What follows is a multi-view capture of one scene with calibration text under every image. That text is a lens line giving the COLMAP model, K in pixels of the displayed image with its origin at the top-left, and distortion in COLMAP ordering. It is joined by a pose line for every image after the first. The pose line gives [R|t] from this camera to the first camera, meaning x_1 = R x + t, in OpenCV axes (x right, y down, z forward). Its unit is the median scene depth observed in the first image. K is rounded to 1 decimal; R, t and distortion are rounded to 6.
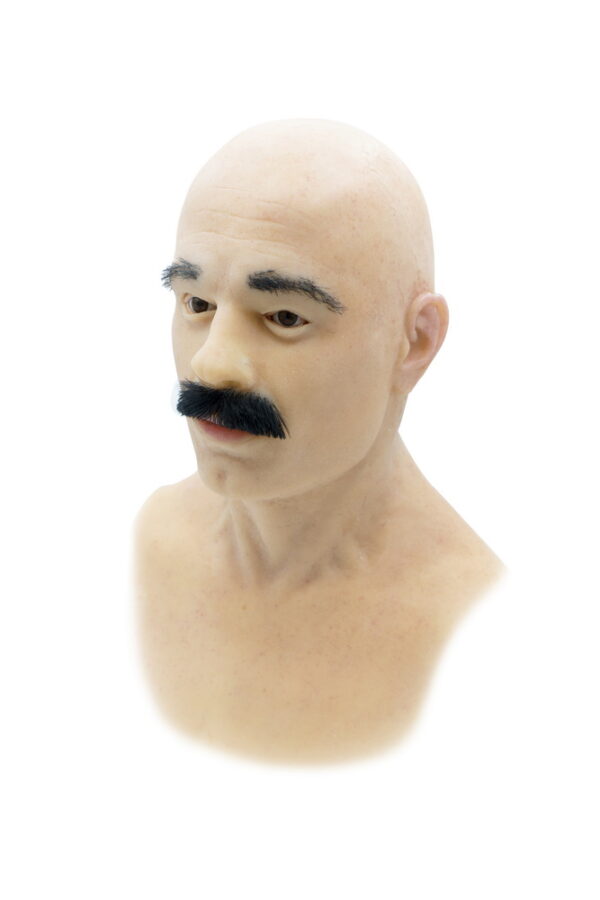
lens RADIAL K [[1100.8, 0, 300.0], [0, 1100.8, 450.0], [0, 0, 1]] dist [0.016257, 0.006113]
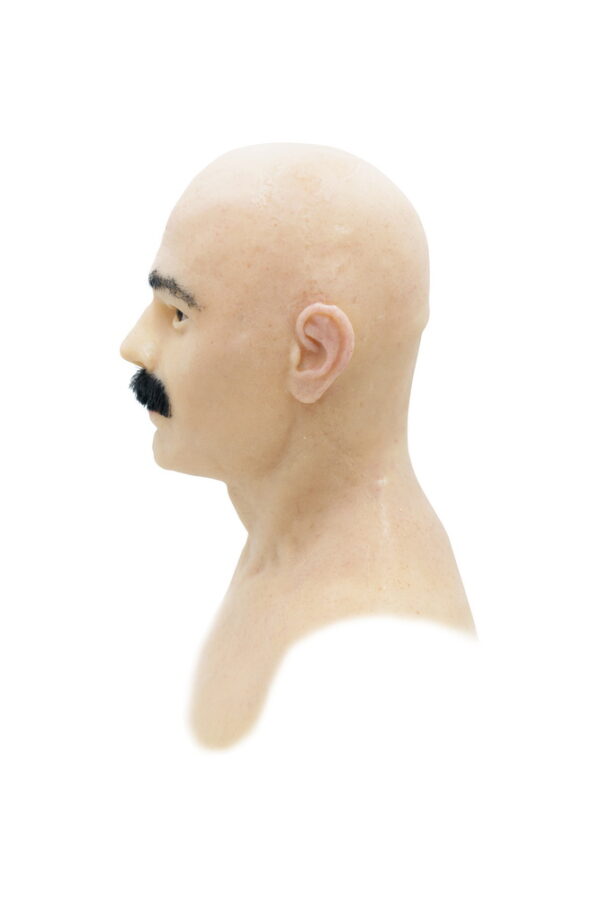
lens RADIAL K [[1079.3, 0, 301.8], [0, 1079.3, 426.0], [0, 0, 1]] dist [-0.005247, -0.005553]
pose [[0.604237, 0.127868, -0.786478, 0.965315], [-0.210522, 0.977585, -0.002802, -0.028525], [0.768491, 0.167264, 0.617612, 0.426640]]
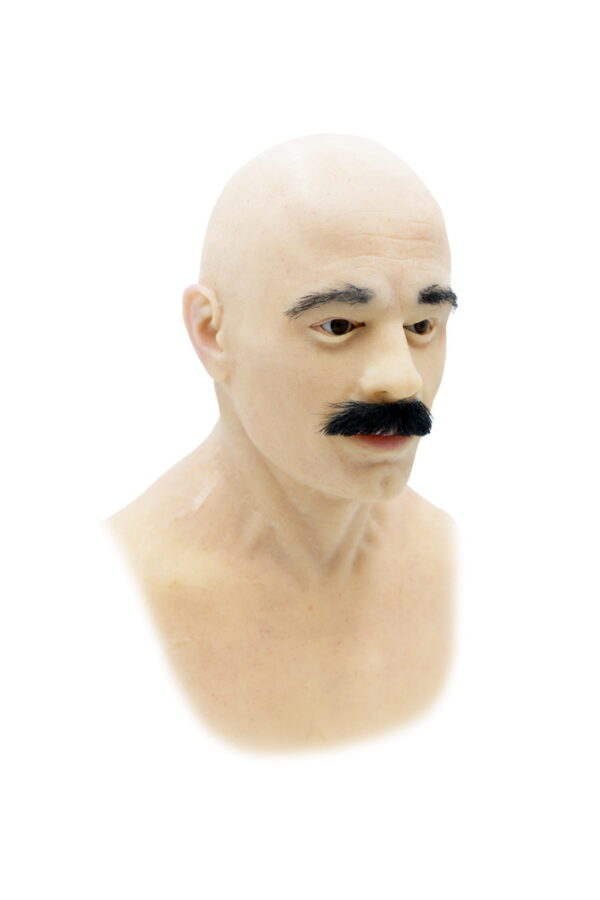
lens RADIAL K [[1152.2, 0, 300.0], [0, 1152.2, 450.0], [0, 0, 1]] dist [0.004663, 0.001105]
pose [[0.636248, -0.240327, 0.733097, -0.959285], [0.186055, 0.969994, 0.156512, -0.202275], [-0.748713, 0.036816, 0.661871, 0.341137]]
